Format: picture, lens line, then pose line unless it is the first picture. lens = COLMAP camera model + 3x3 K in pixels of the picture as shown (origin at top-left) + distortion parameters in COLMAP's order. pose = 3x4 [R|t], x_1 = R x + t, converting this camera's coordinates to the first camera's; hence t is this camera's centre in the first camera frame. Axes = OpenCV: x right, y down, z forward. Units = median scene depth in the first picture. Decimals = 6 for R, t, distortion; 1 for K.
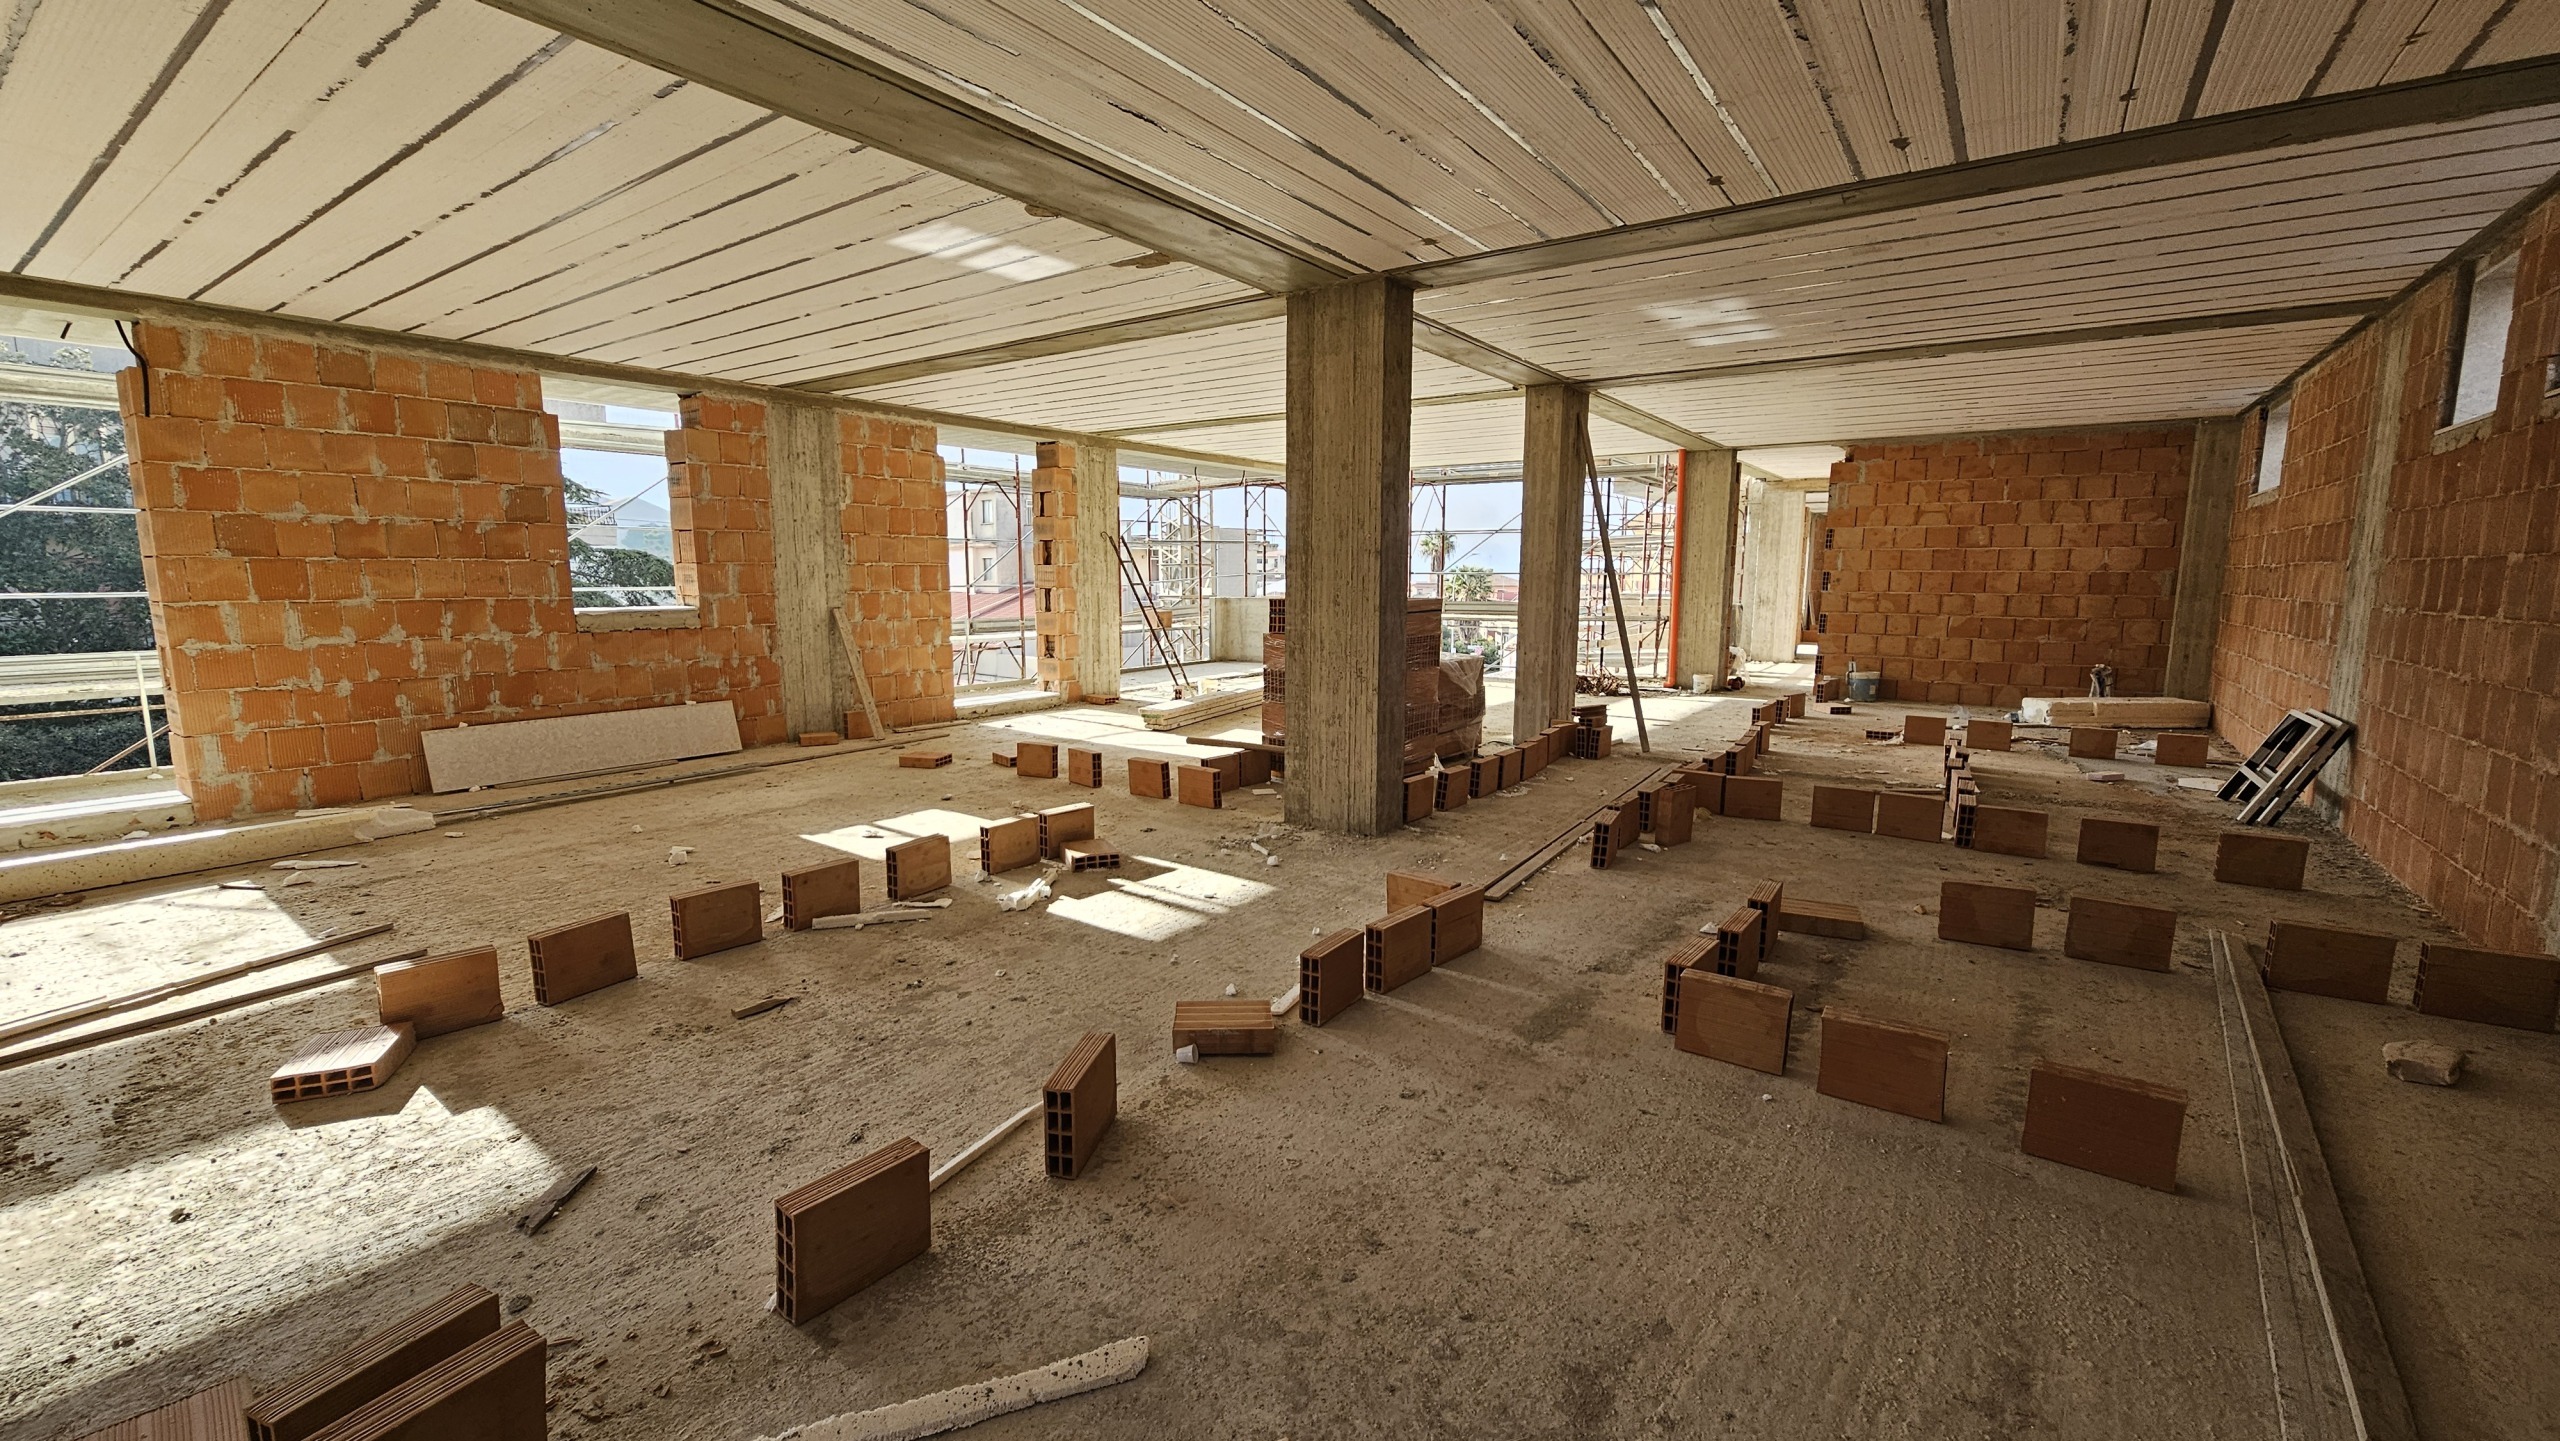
lens RADIAL K [[1047.6, 0, 1266.2], [0, 1047.6, 728.5], [0, 0, 1]] dist [-0.003989, -0.000803]
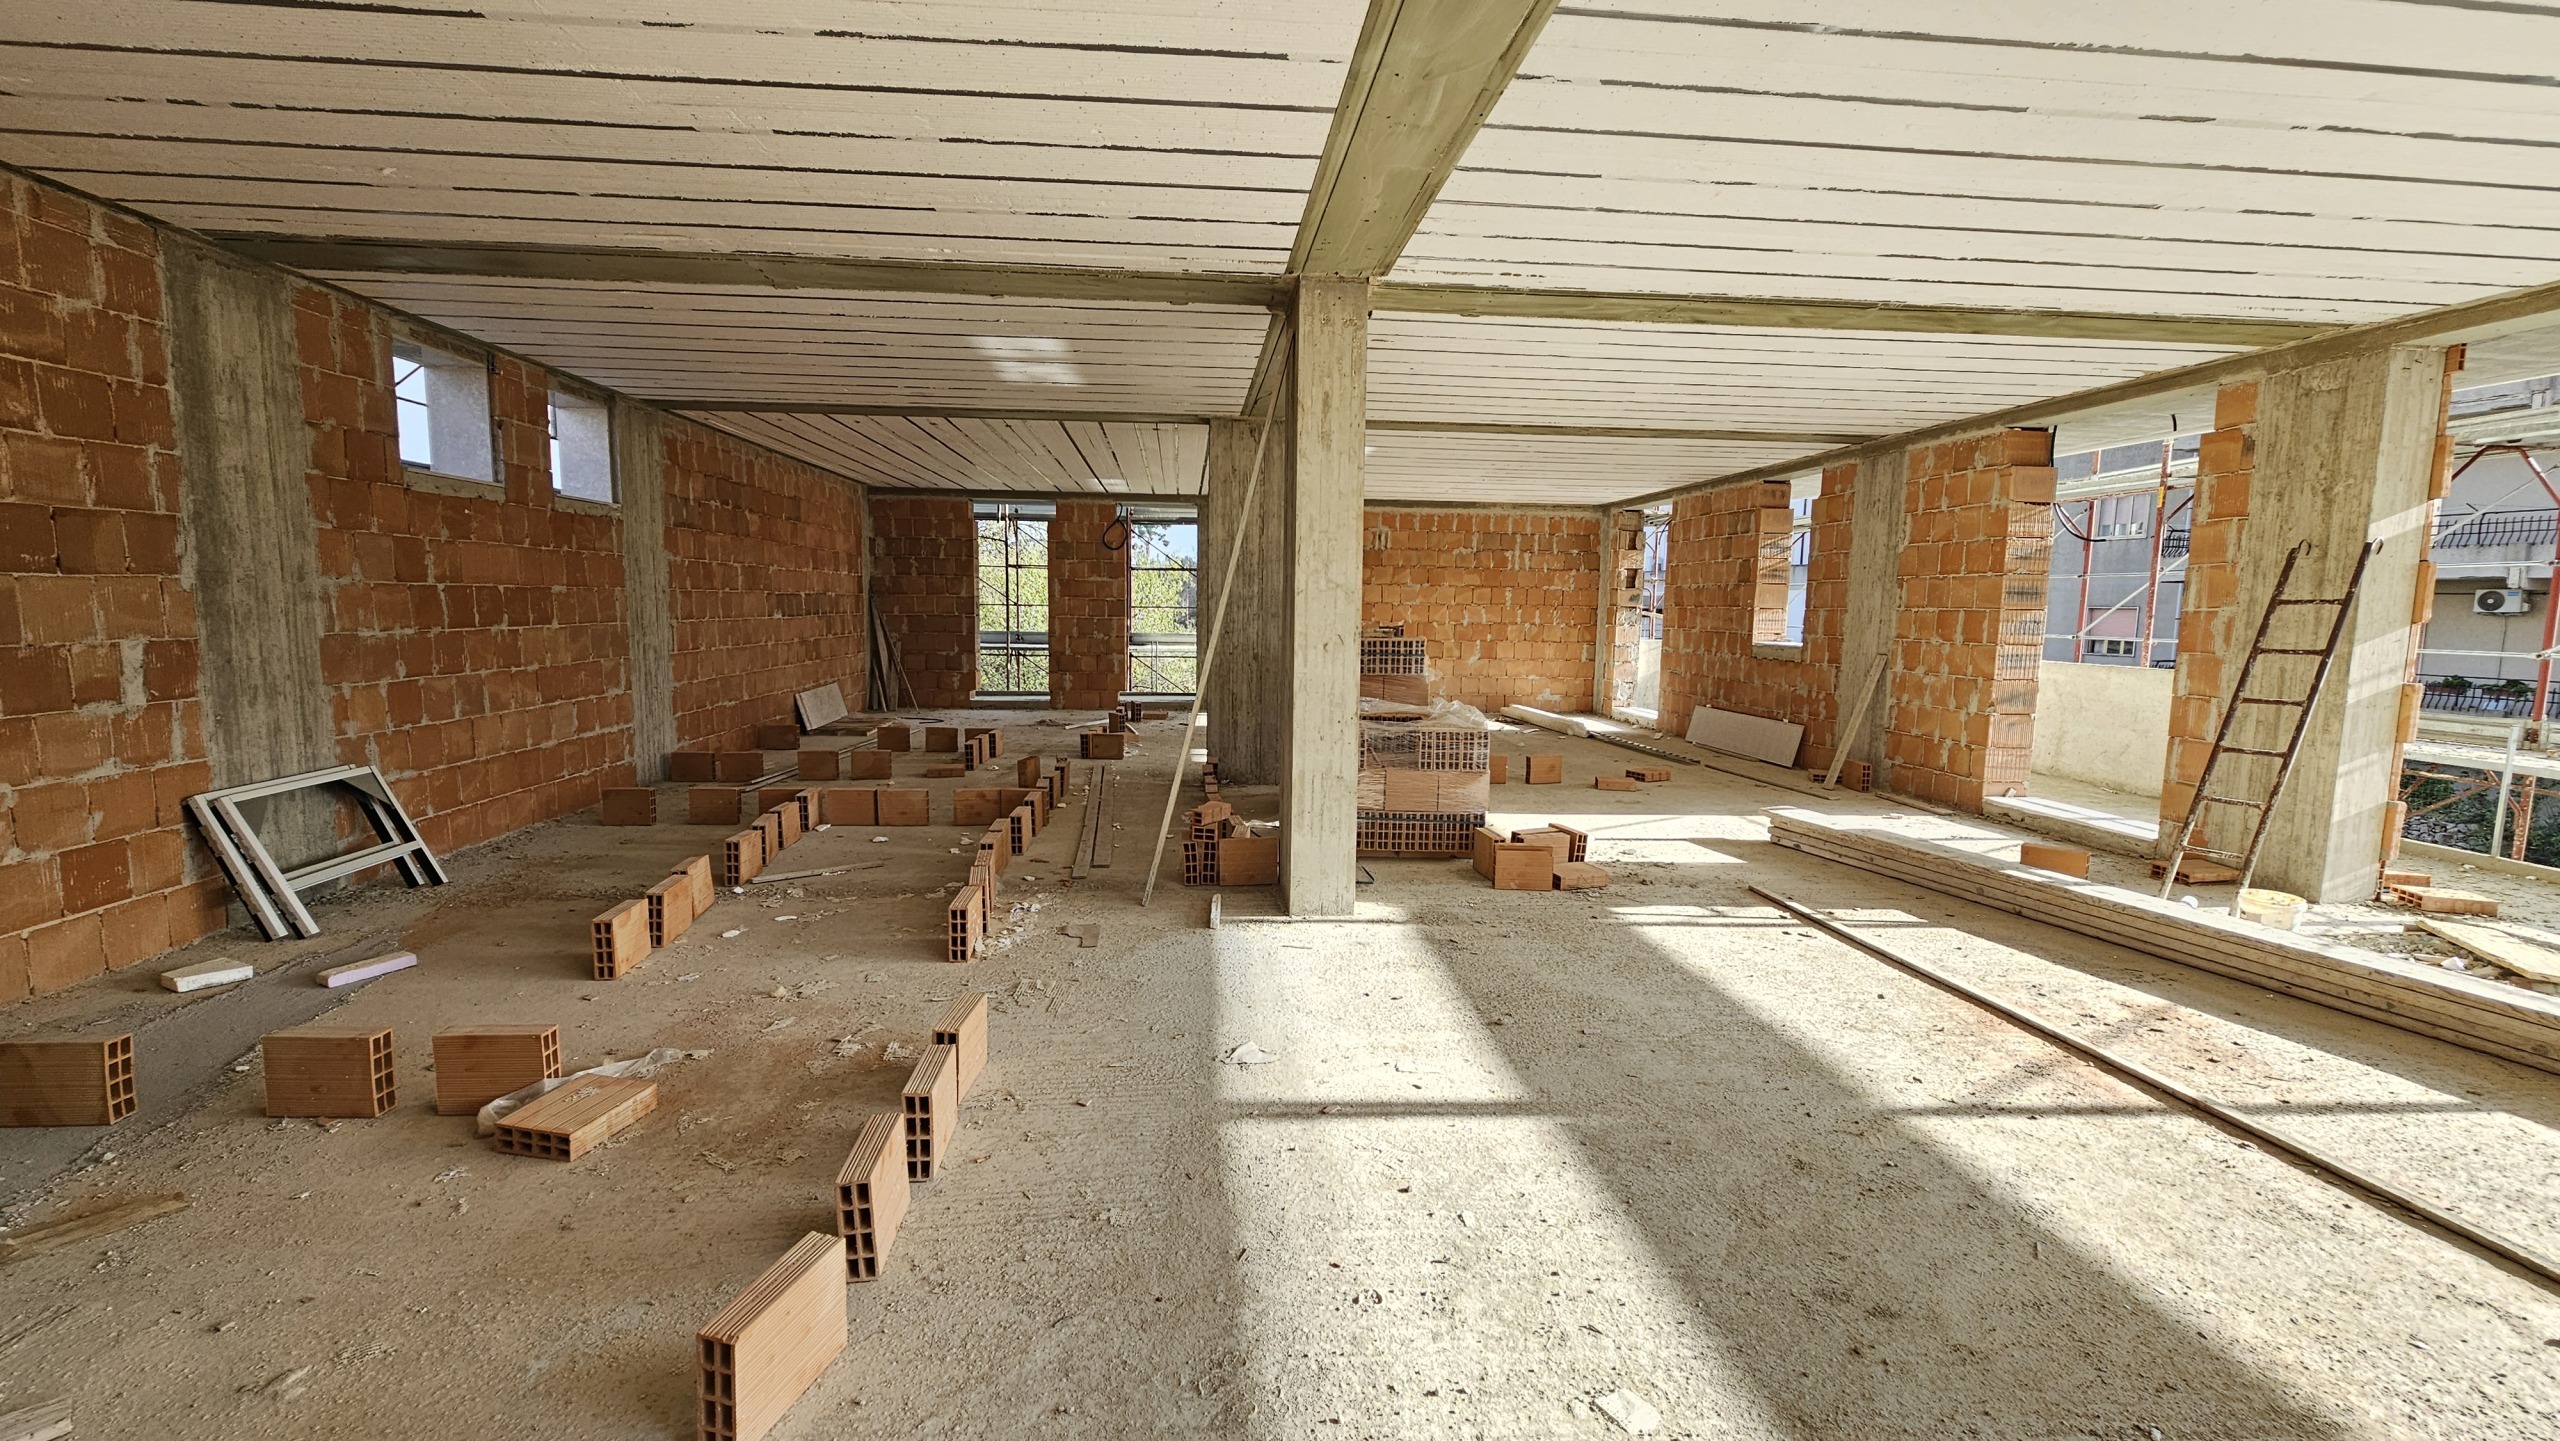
lens RADIAL K [[1047.6, 0, 1266.2], [0, 1047.6, 728.5], [0, 0, 1]] dist [-0.003989, -0.000803]
pose [[-0.764273, 0.061039, -0.641997, 0.520904], [-0.111985, 0.967825, 0.225331, -0.164219], [0.635095, 0.244109, -0.732847, 1.101759]]
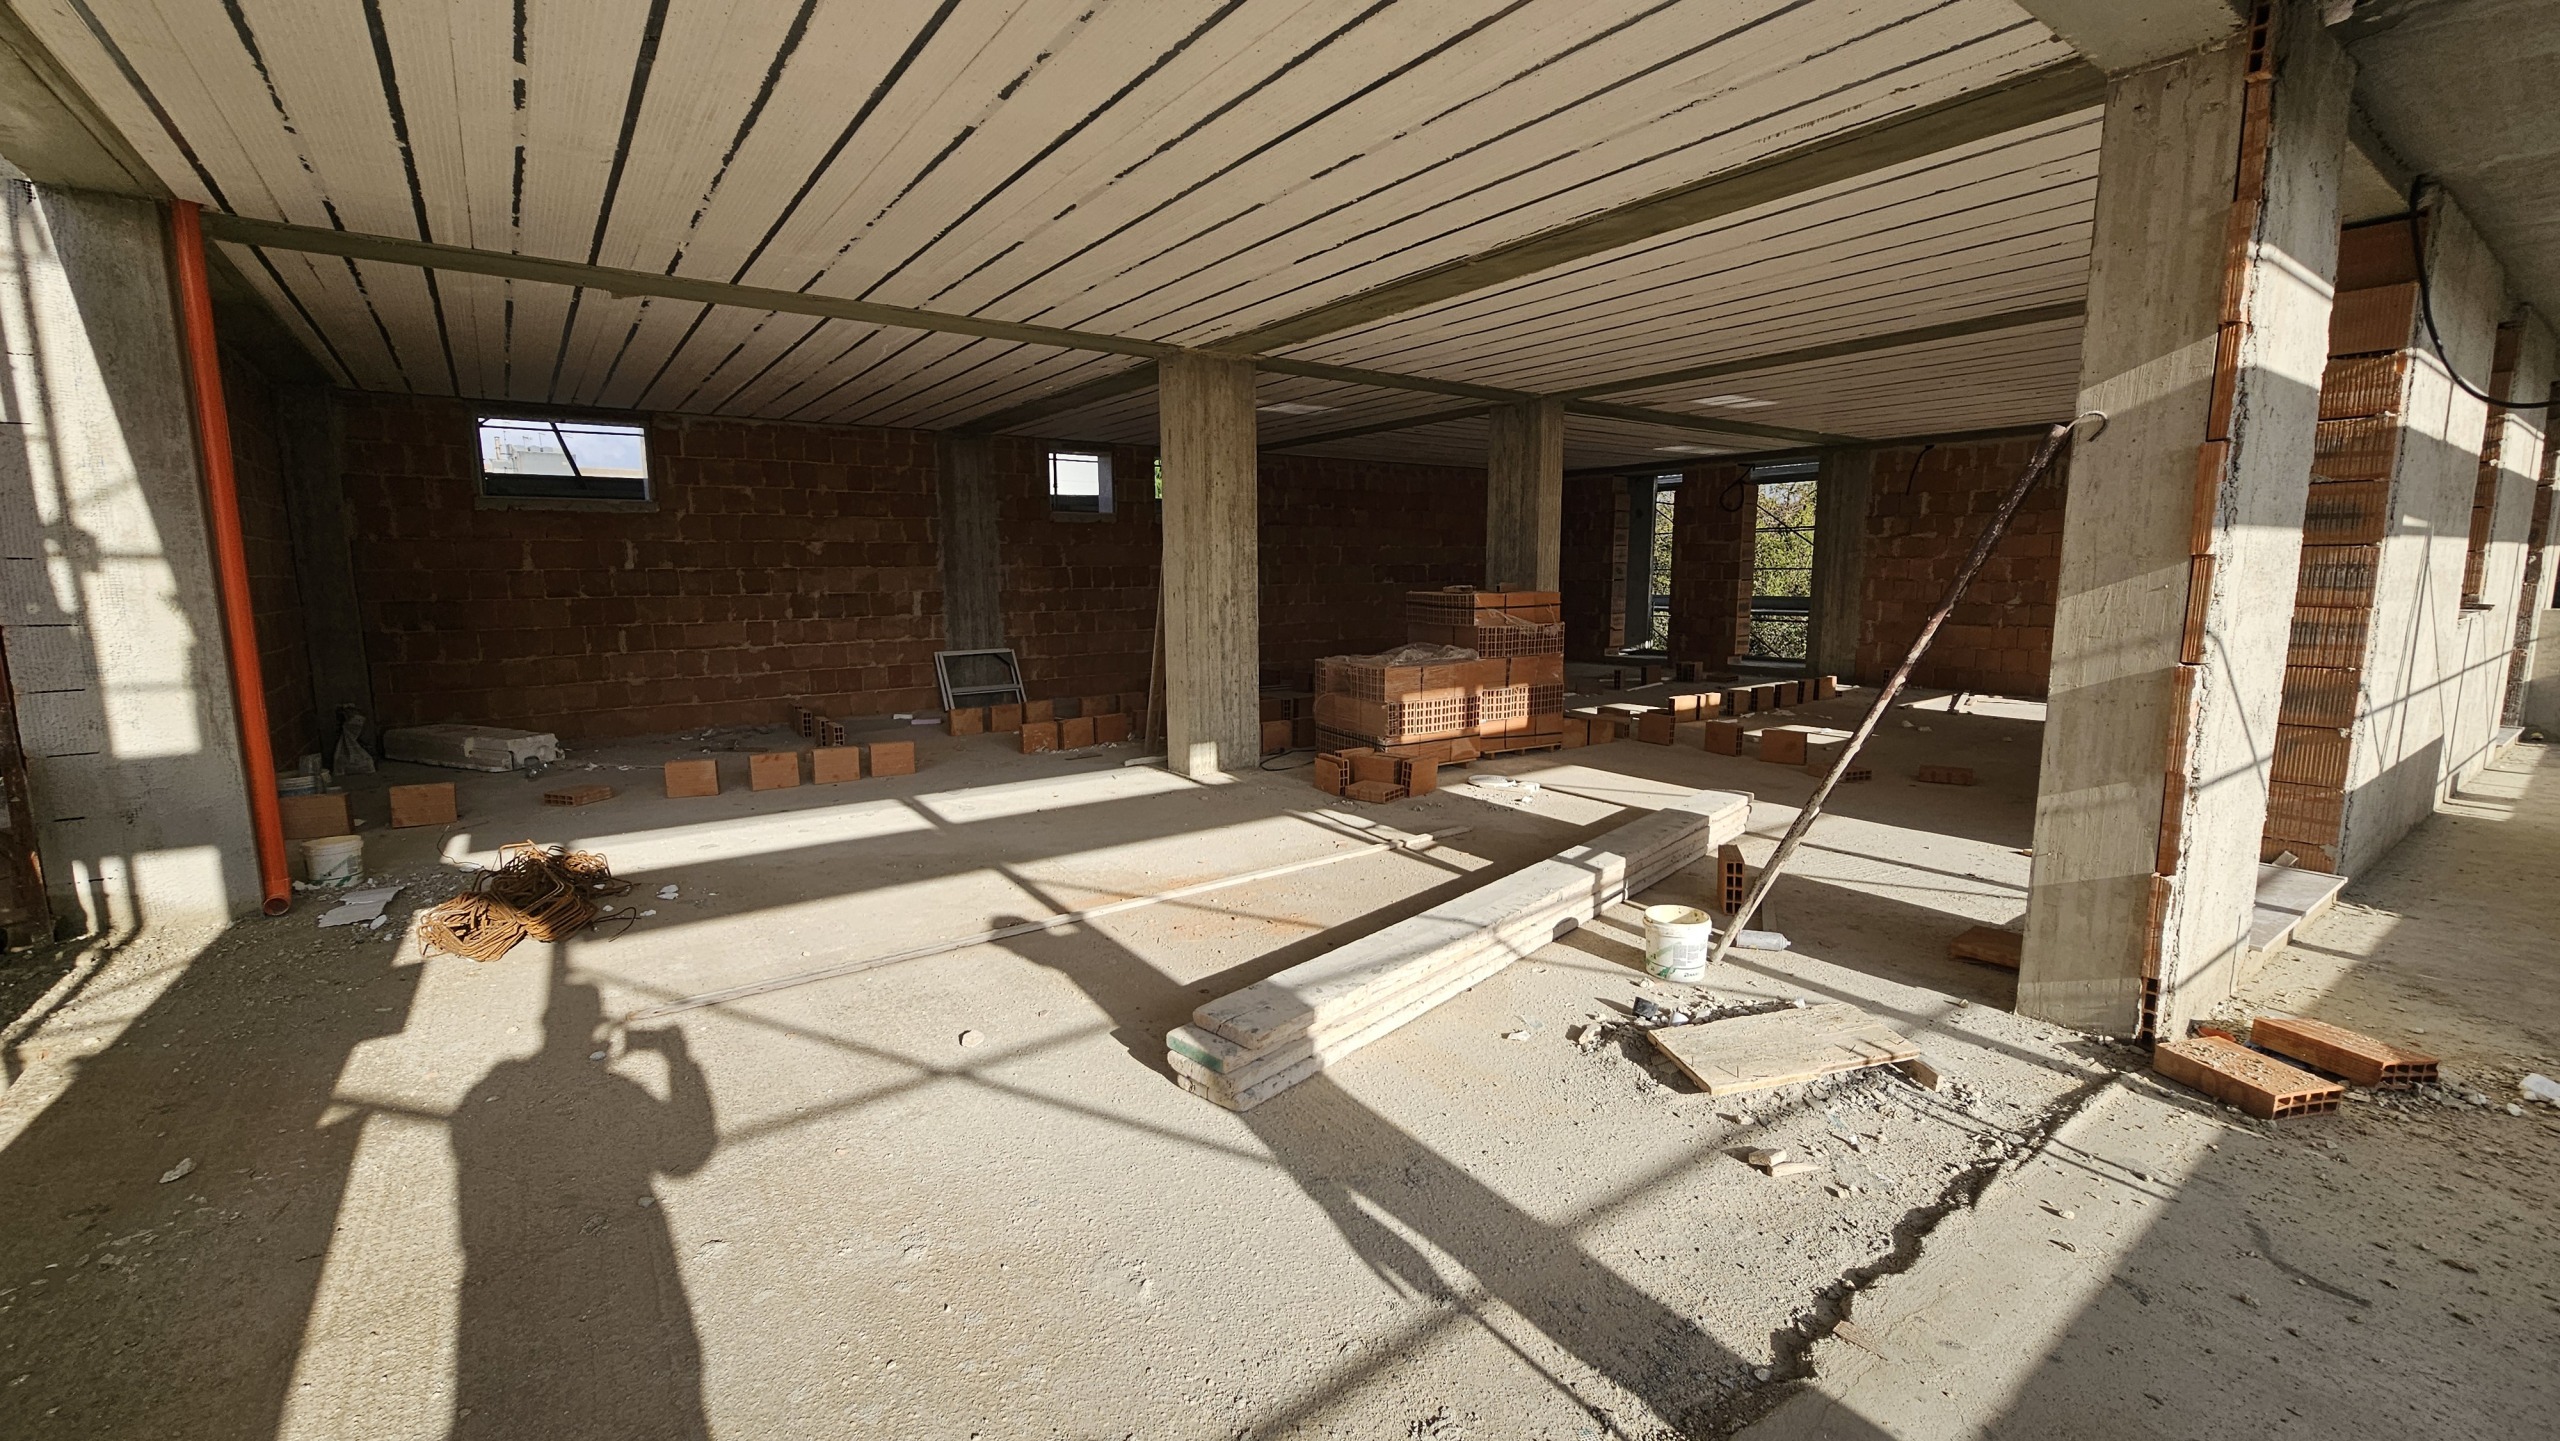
lens RADIAL K [[1047.6, 0, 1266.2], [0, 1047.6, 728.5], [0, 0, 1]] dist [-0.003989, -0.000803]
pose [[-0.946028, -0.044463, 0.321020, -0.039444], [0.051528, 0.957307, 0.284442, -0.206271], [-0.319962, 0.285632, -0.903349, 1.391171]]
